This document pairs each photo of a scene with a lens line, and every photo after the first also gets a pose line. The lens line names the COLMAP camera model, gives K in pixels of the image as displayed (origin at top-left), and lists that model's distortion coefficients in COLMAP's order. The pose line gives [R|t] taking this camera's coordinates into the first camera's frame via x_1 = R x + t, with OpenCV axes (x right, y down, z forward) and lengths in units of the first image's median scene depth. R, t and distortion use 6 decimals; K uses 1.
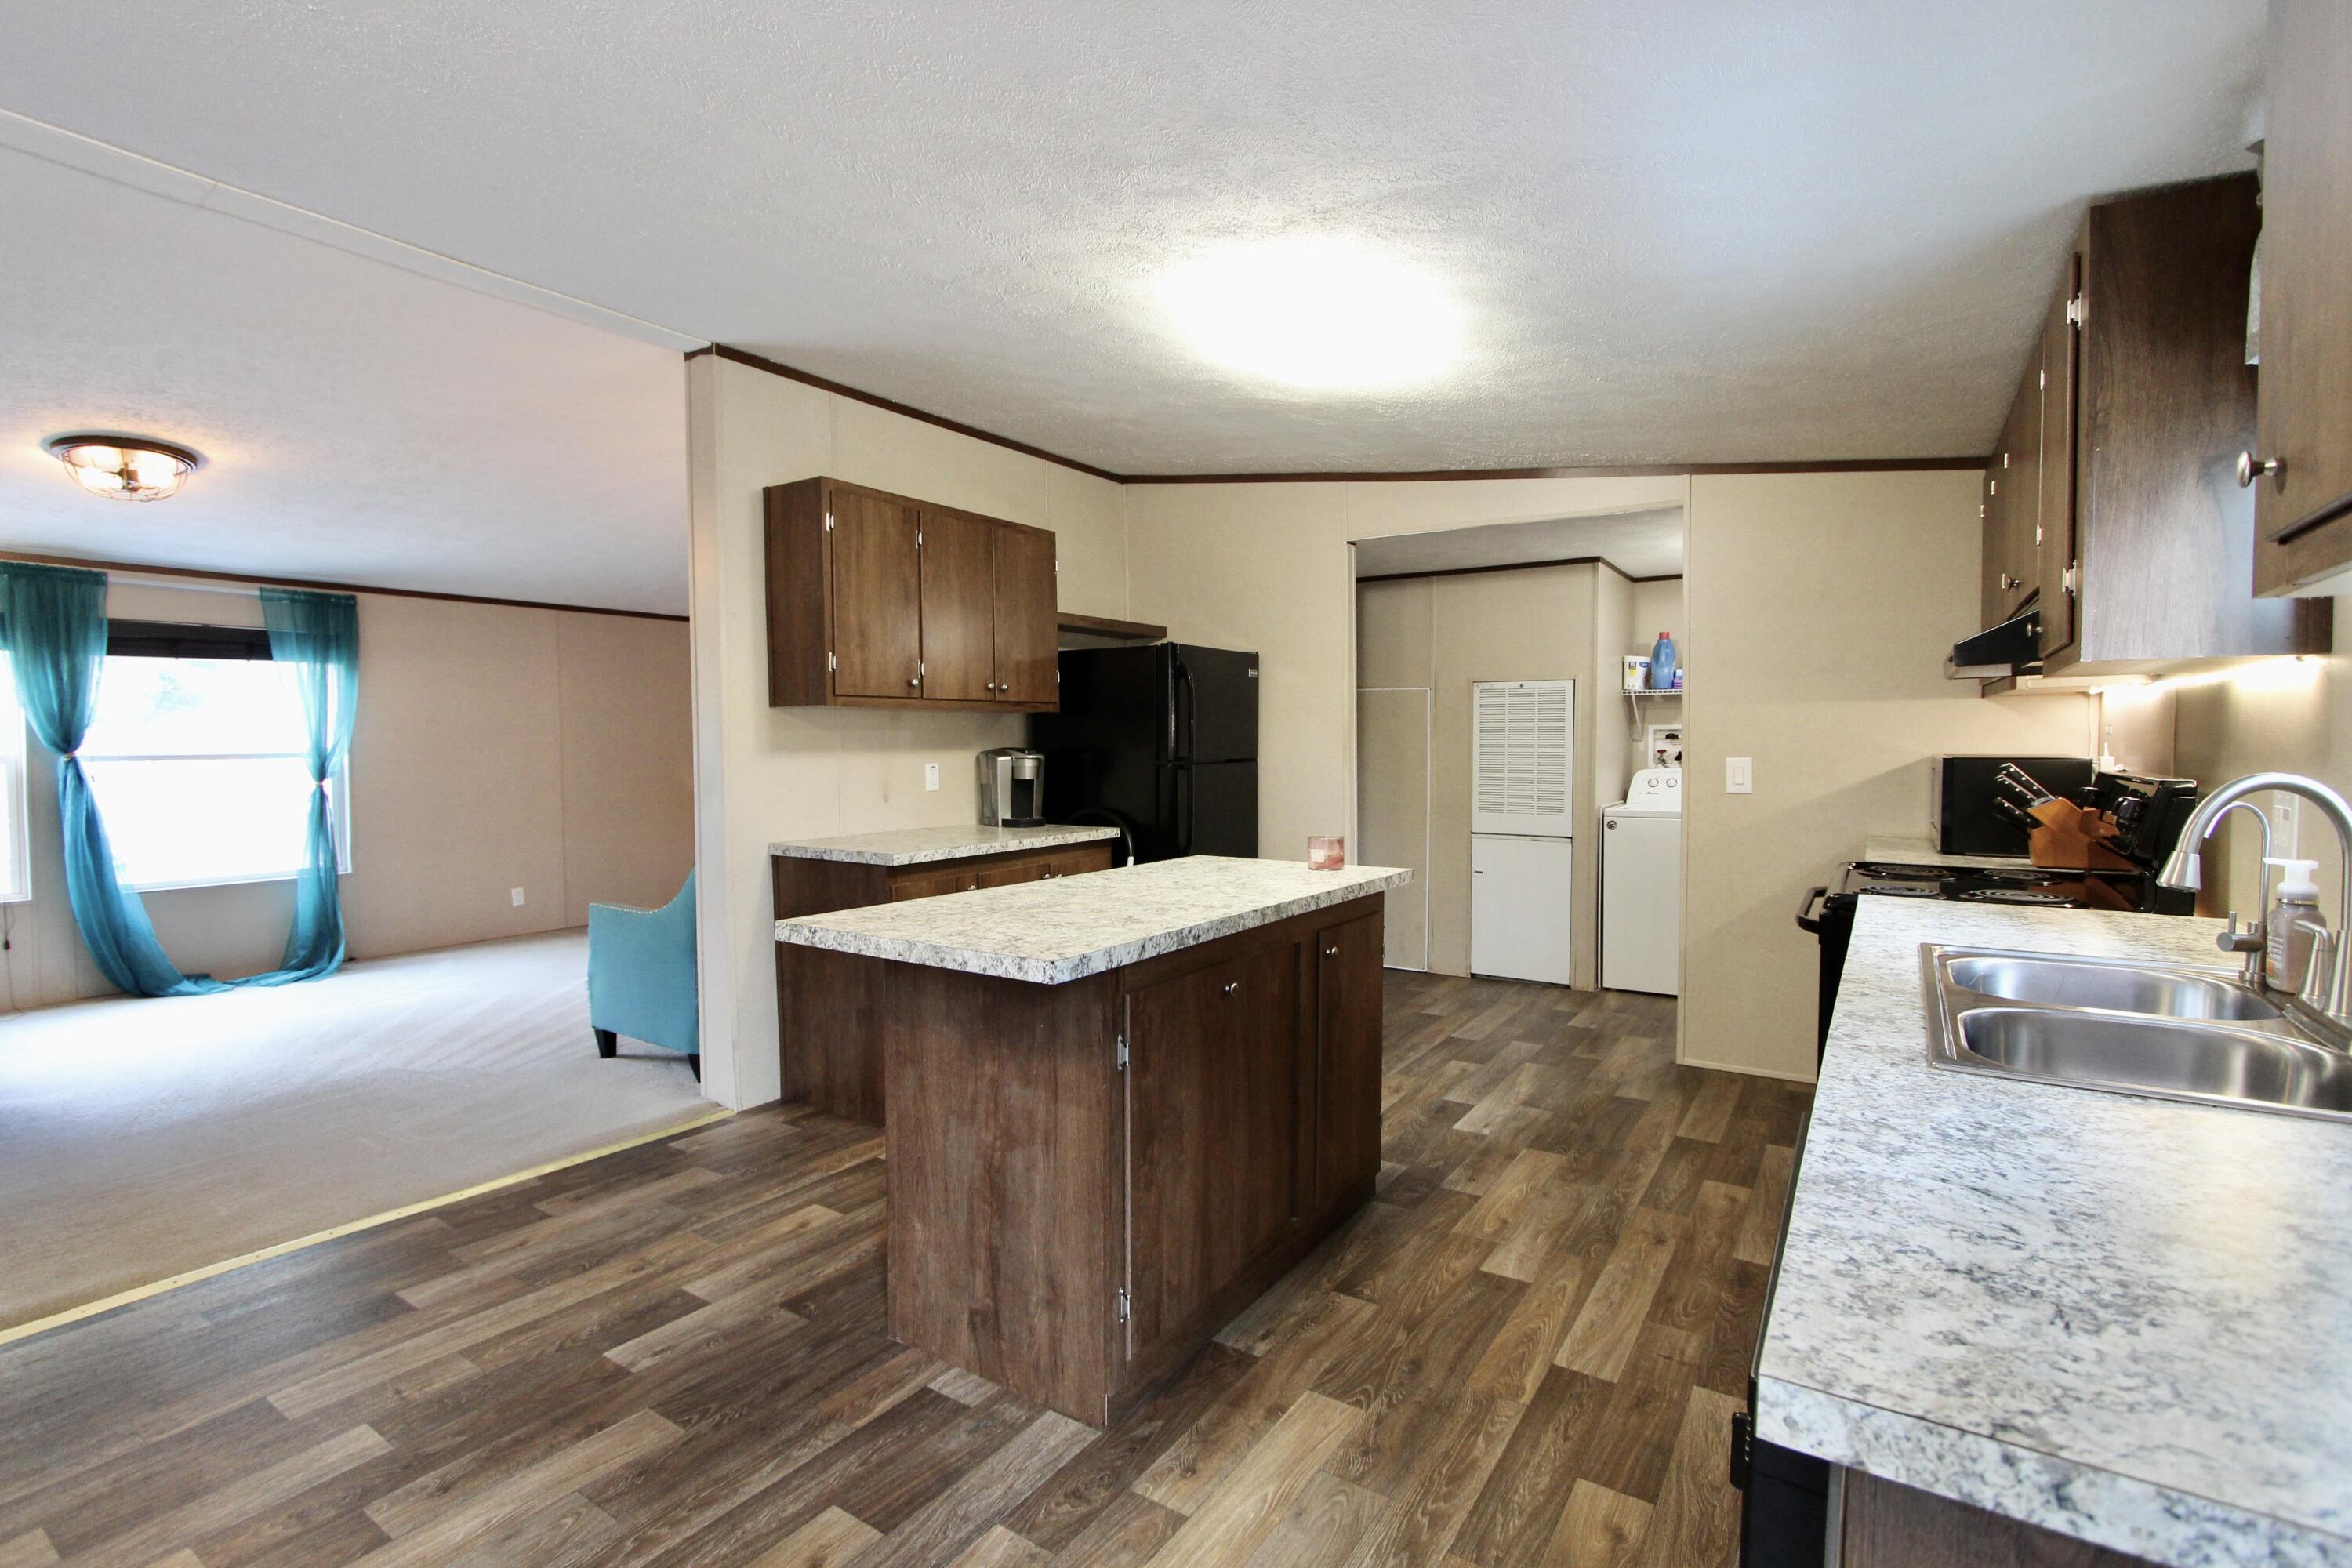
lens RADIAL K [[1084.8, 0, 1171.6], [0, 1084.8, 781.7], [0, 0, 1]] dist [-0.016282, 0.001876]
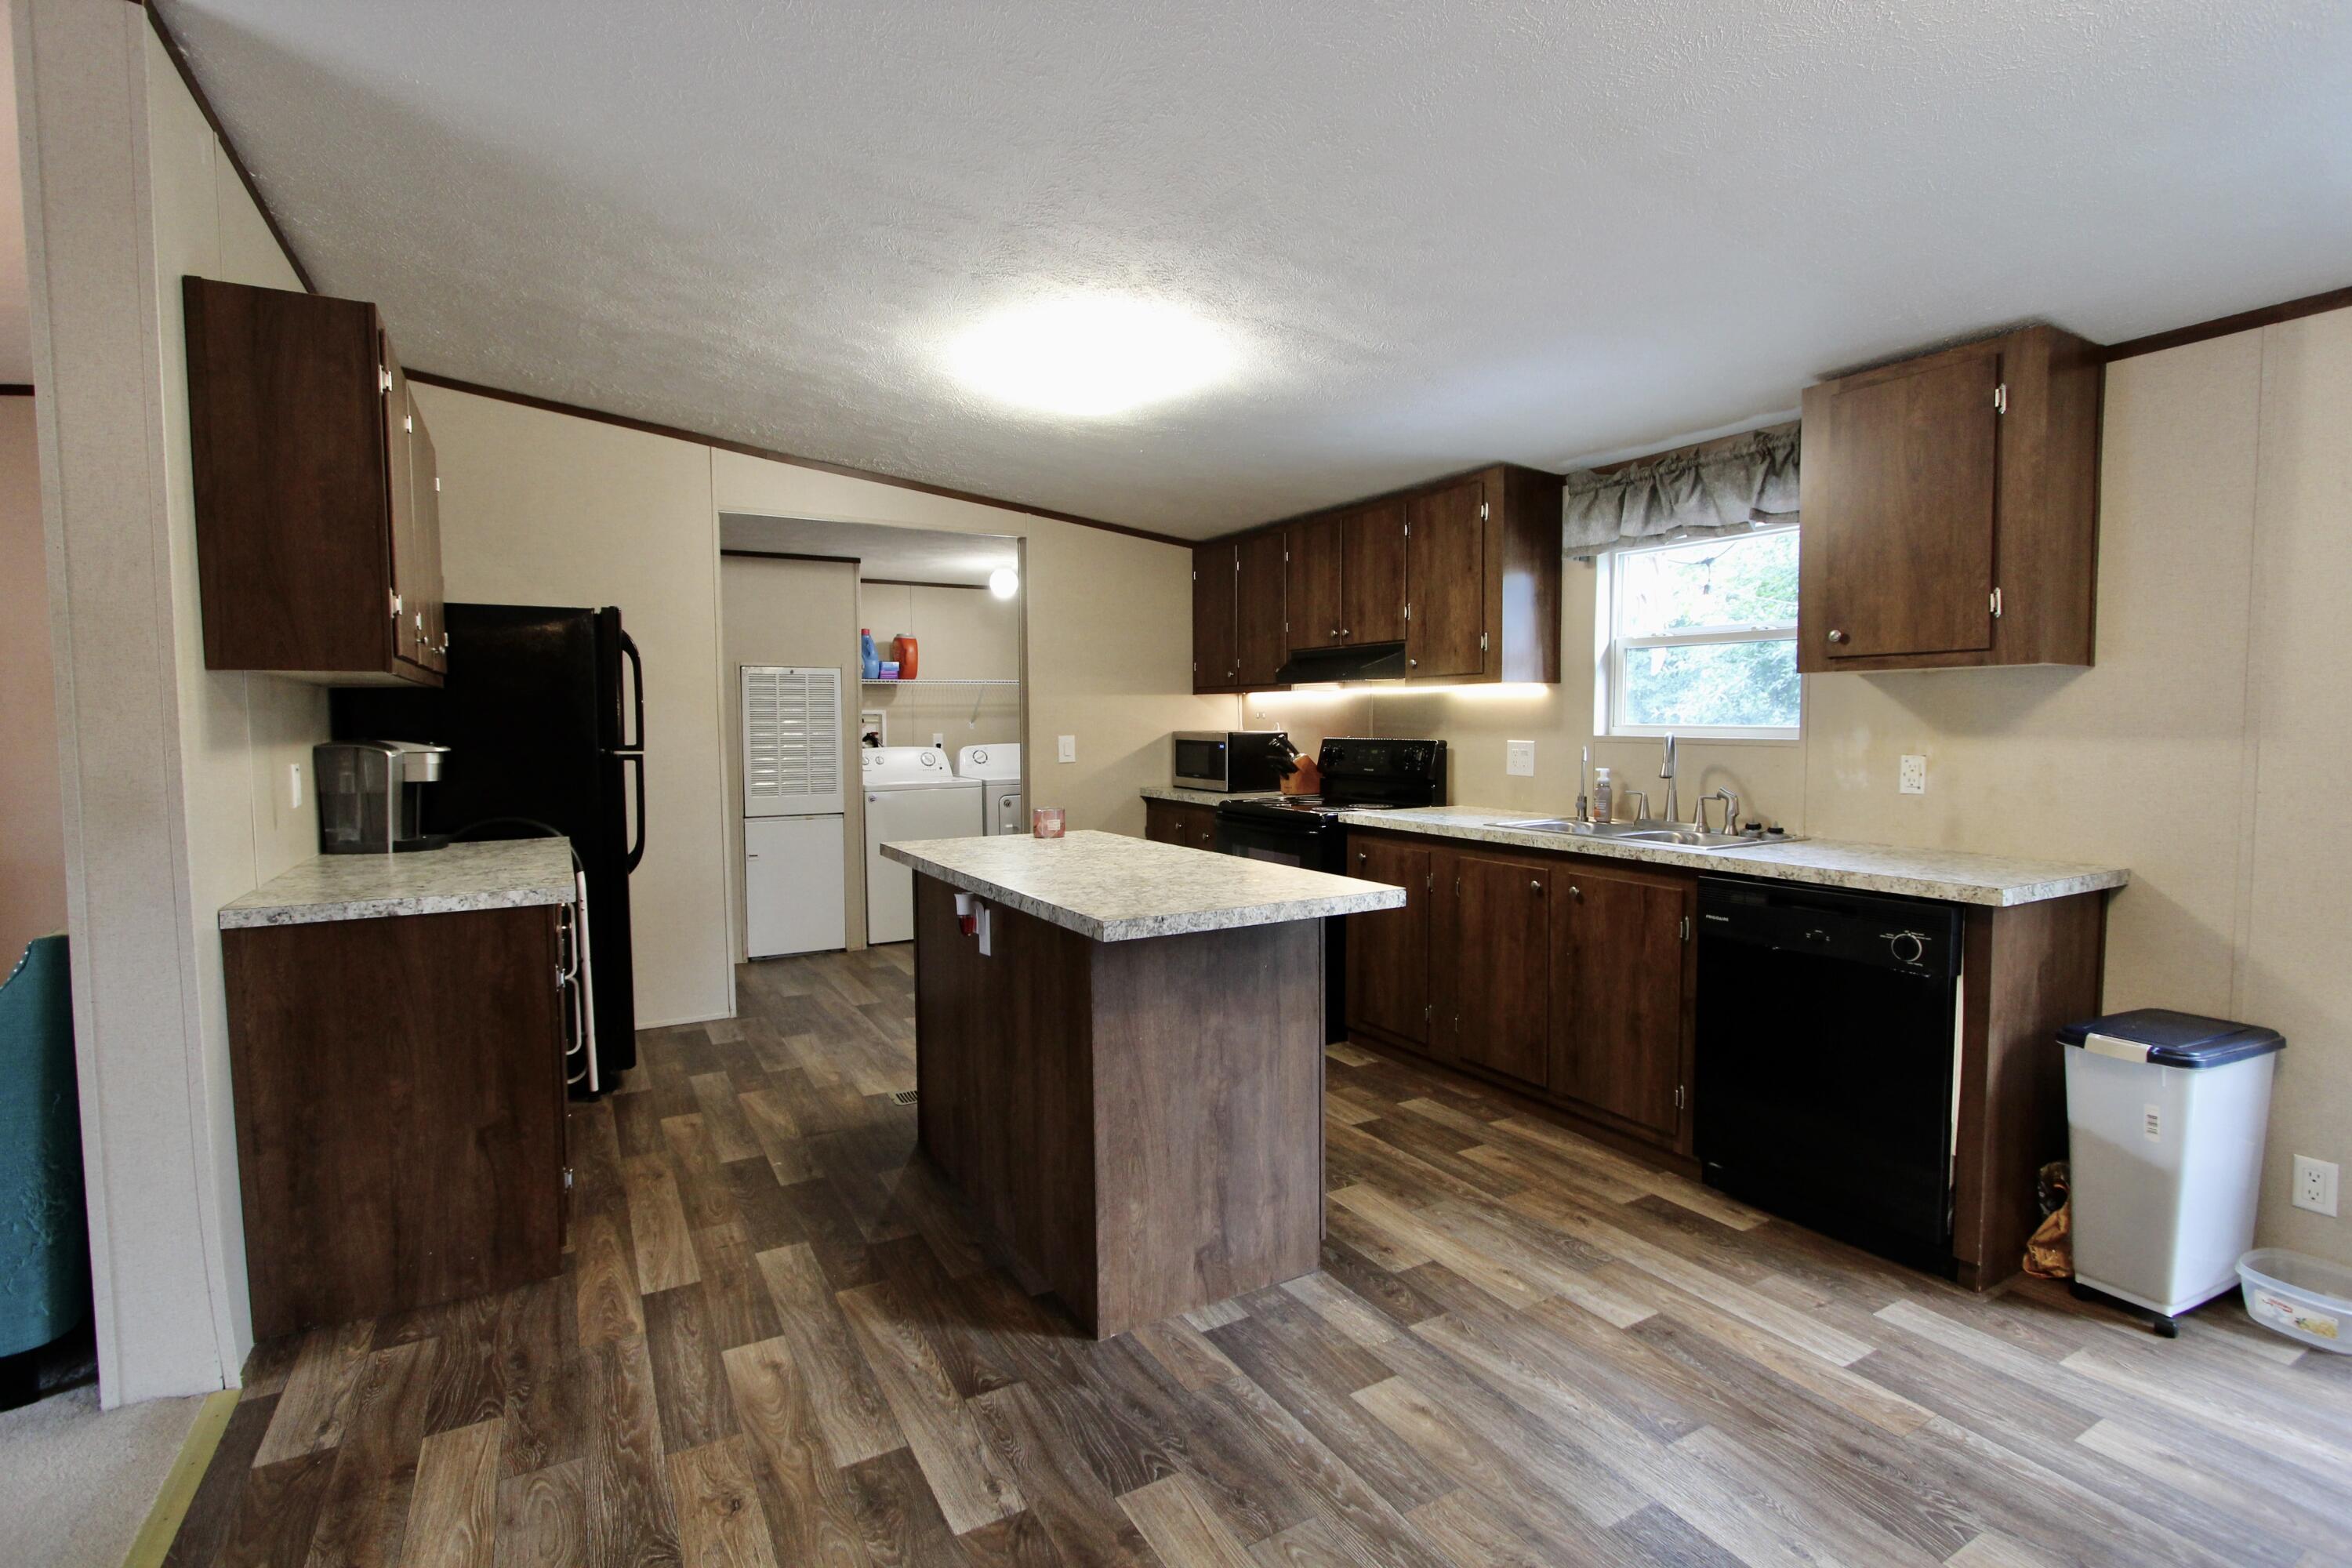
lens RADIAL K [[1084.8, 0, 1172.1], [0, 1084.8, 782.4], [0, 0, 1]] dist [-0.016282, 0.001876]
pose [[0.450656, -0.051835, 0.891191, -0.539251], [0.038959, 0.998504, 0.038375, -0.009960], [-0.891847, 0.017426, 0.452001, 0.249349]]
